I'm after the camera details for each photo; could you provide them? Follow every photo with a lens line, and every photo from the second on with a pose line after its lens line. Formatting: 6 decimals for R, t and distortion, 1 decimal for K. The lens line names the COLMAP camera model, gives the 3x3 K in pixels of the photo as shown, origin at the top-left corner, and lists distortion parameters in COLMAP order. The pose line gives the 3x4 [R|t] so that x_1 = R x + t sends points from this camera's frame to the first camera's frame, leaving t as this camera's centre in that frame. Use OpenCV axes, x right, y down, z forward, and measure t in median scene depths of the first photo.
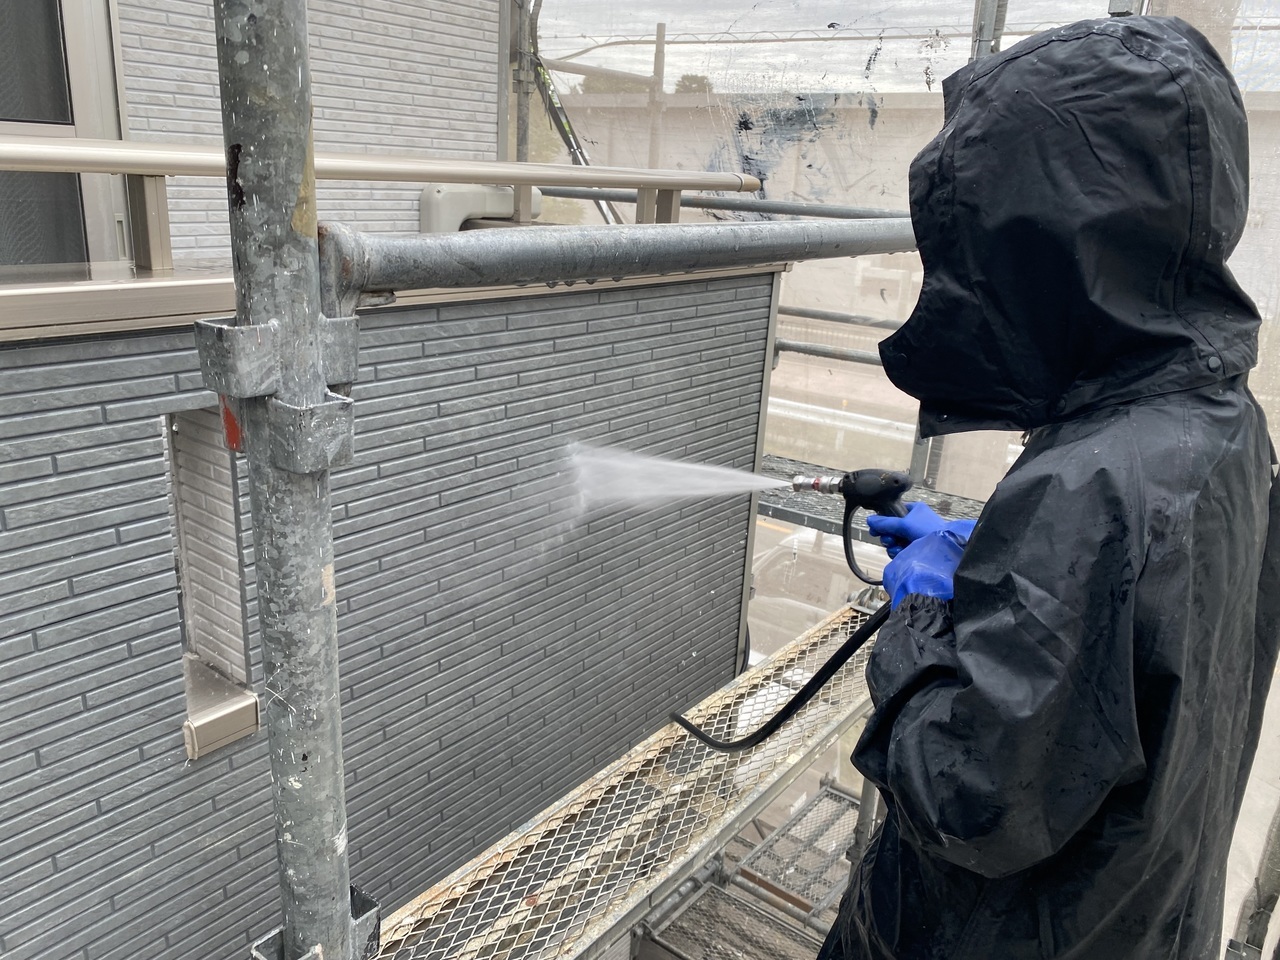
lens RADIAL K [[979.7, 0, 643.1], [0, 979.7, 480.3], [0, 0, 1]] dist [0.011028, 0.000294]
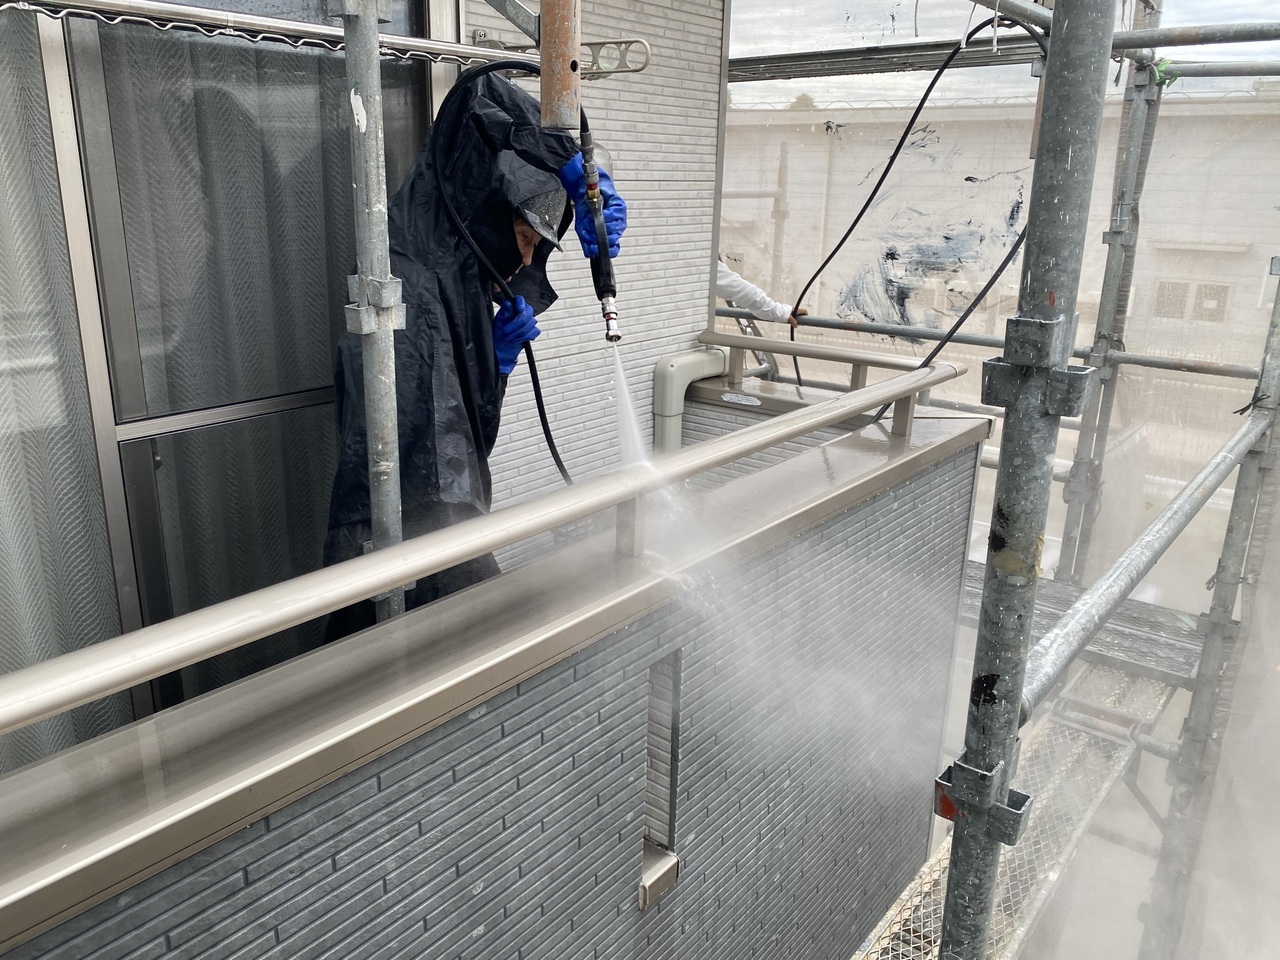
lens RADIAL K [[979.7, 0, 634.9], [0, 979.7, 477.2], [0, 0, 1]] dist [0.011028, 0.000294]
pose [[0.998727, -0.031453, -0.039425, -0.319772], [0.031039, 0.999457, -0.011071, -0.226731], [0.039752, 0.009833, 0.999161, -0.261654]]
